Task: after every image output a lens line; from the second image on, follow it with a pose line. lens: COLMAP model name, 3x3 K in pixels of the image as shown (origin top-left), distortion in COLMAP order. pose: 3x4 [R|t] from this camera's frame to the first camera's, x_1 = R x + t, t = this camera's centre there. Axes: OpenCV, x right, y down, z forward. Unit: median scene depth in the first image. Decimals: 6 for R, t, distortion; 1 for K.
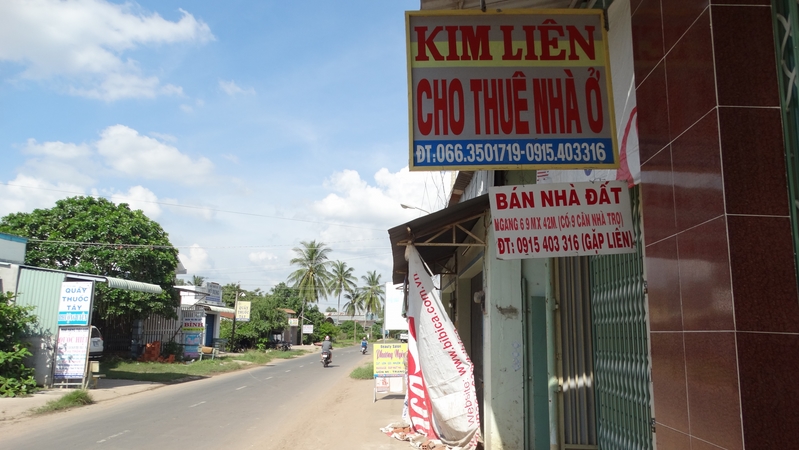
lens RADIAL K [[570.0, 0, 399.8], [0, 570.0, 213.8], [0, 0, 1]] dist [0.059395, -0.000393]
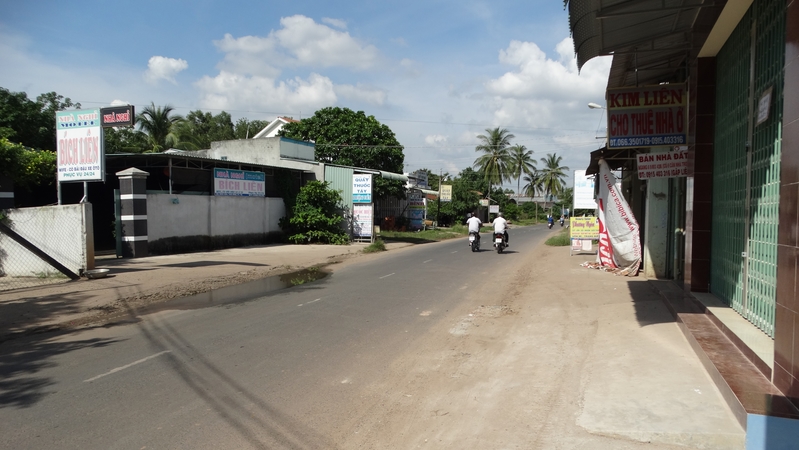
lens RADIAL K [[627.5, 0, 375.6], [0, 627.5, 215.2], [0, 0, 1]] dist [0.003230, -0.002408]
pose [[0.952816, 0.007220, -0.303464, -0.021144], [0.054919, 0.979119, 0.195729, -0.068769], [0.298540, -0.203160, 0.932523, -0.377242]]
